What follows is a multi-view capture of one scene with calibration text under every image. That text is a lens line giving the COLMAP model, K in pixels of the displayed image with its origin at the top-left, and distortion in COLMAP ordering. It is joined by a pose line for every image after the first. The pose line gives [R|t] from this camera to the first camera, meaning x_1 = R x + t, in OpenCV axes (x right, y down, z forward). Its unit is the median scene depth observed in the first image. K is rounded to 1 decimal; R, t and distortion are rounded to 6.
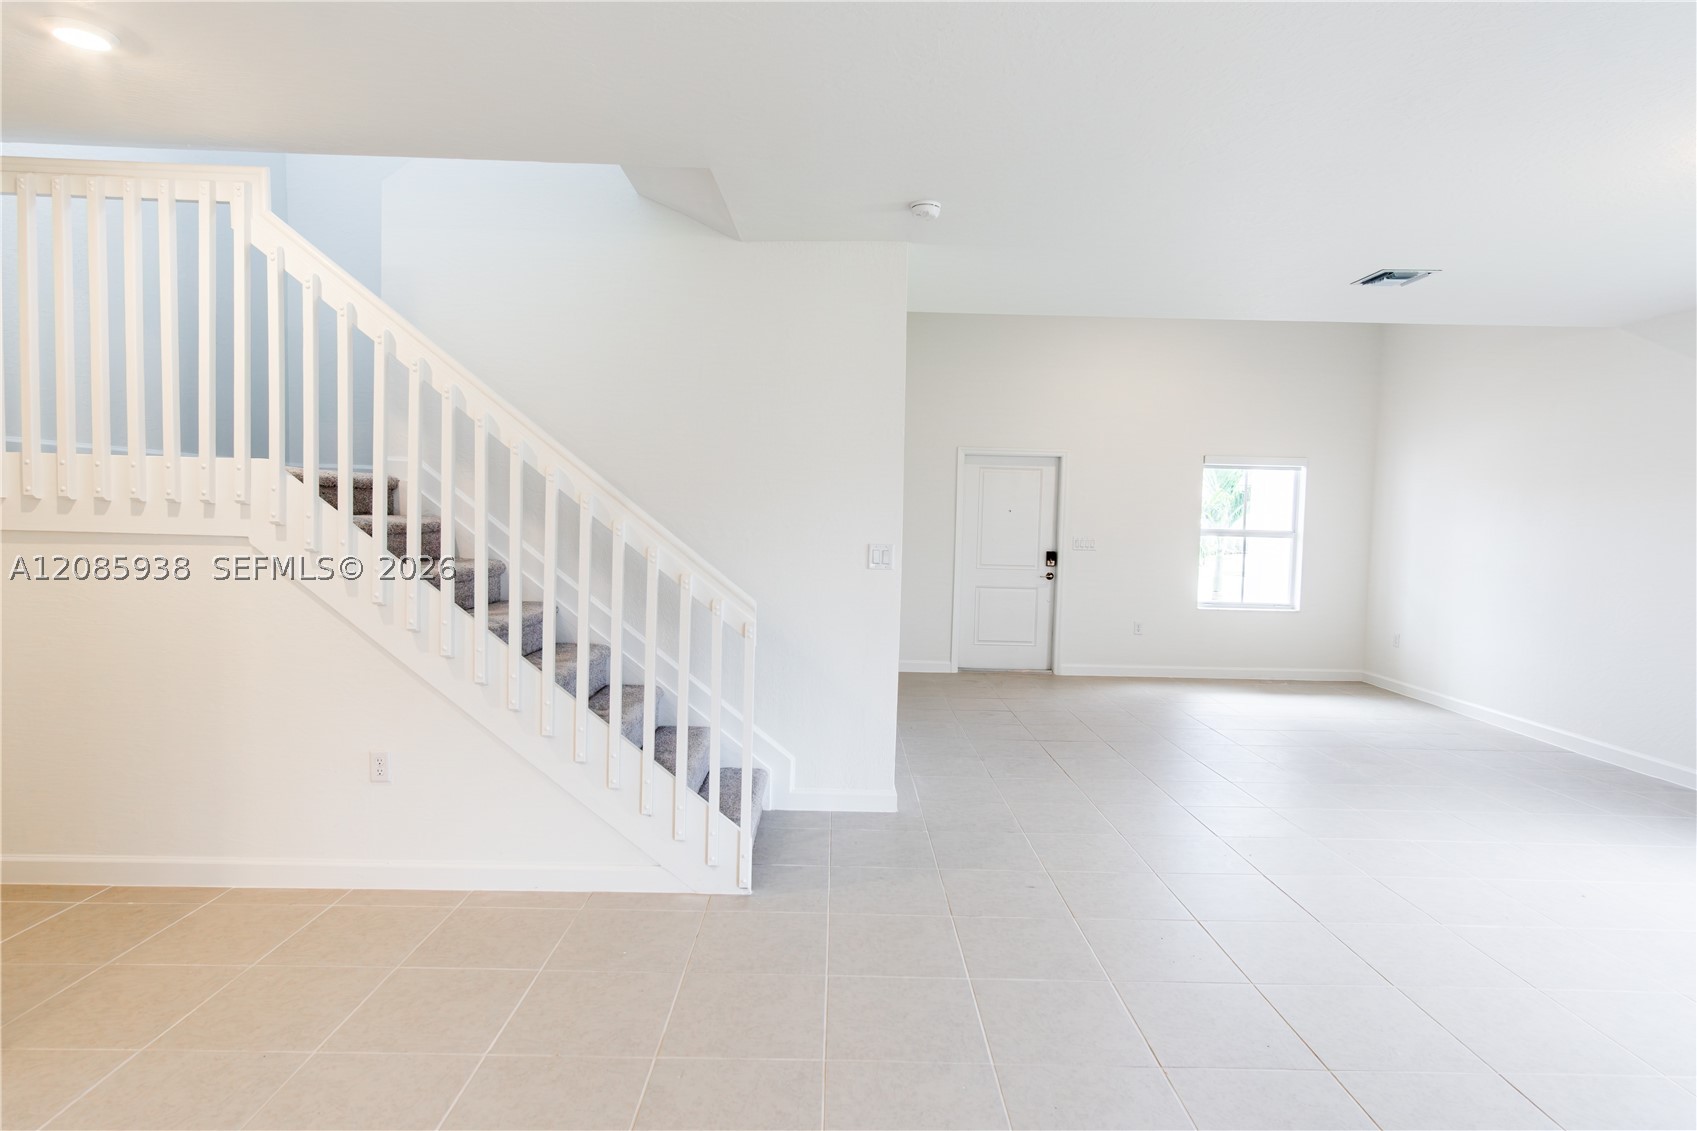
lens RADIAL K [[887.0, 0, 857.7], [0, 887.0, 562.8], [0, 0, 1]] dist [-0.007371, 0.000116]
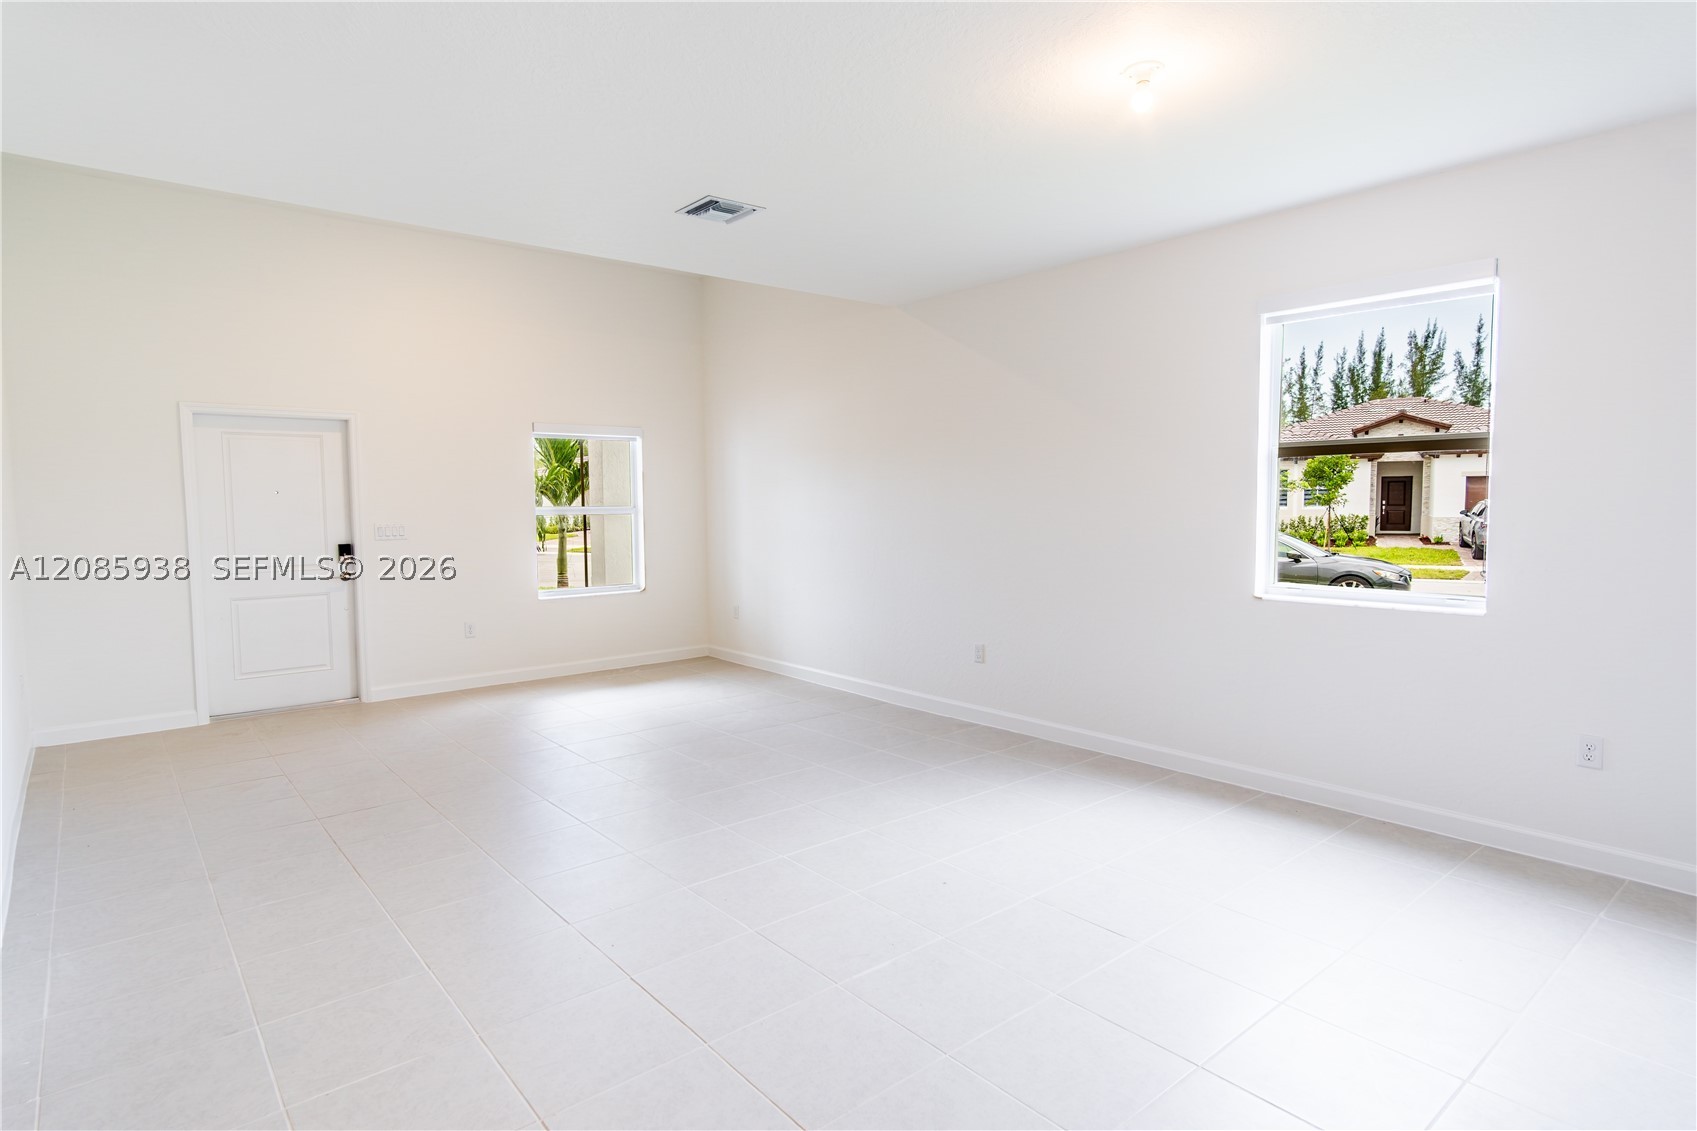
lens RADIAL K [[904.2, 0, 813.7], [0, 904.2, 563.5], [0, 0, 1]] dist [0.032955, -0.000050]
pose [[0.792631, -0.075673, 0.604988, 0.062203], [0.062362, 0.997126, 0.043019, -0.004662], [-0.606505, 0.003630, 0.795072, 0.129243]]
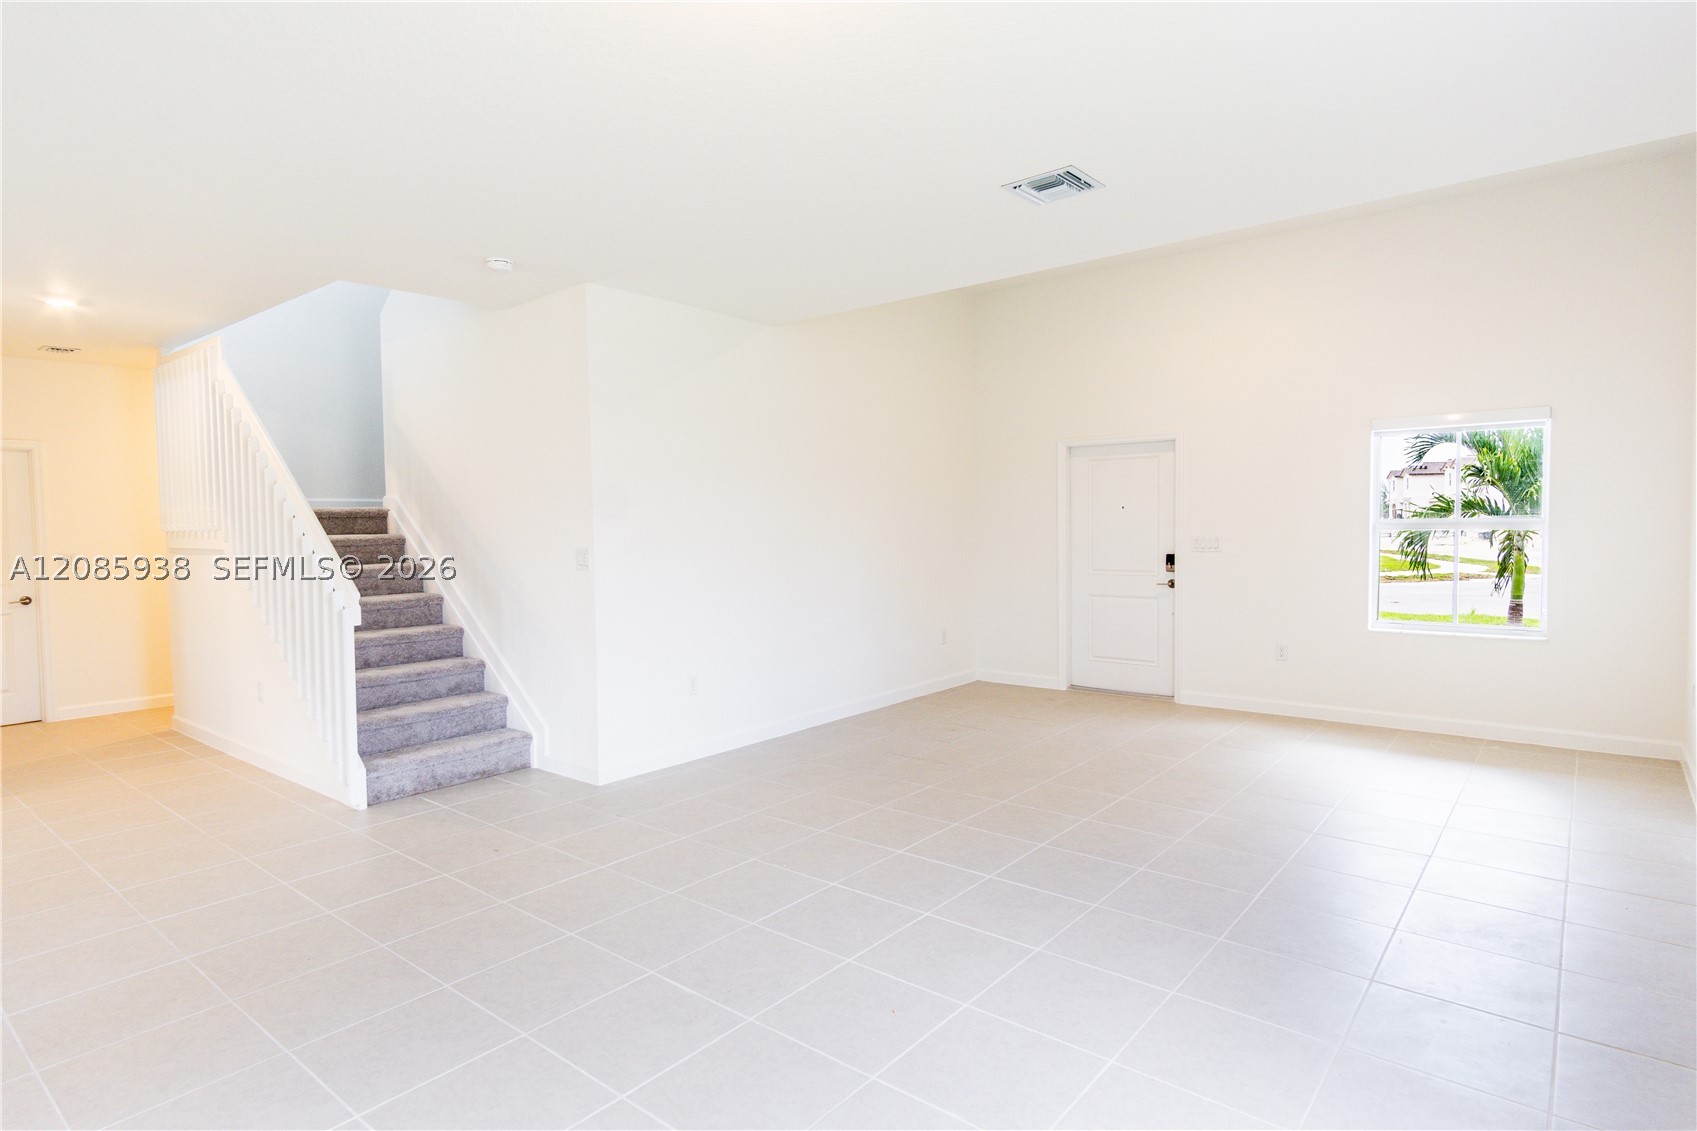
lens RADIAL K [[871.9, 0, 852.4], [0, 871.9, 563.7], [0, 0, 1]] dist [0.000545, 0.000179]
pose [[0.769449, -0.005042, -0.638688, 0.519717], [-0.001473, 0.999952, -0.009669, 0.005102], [0.638706, 0.008380, 0.769405, 0.183142]]
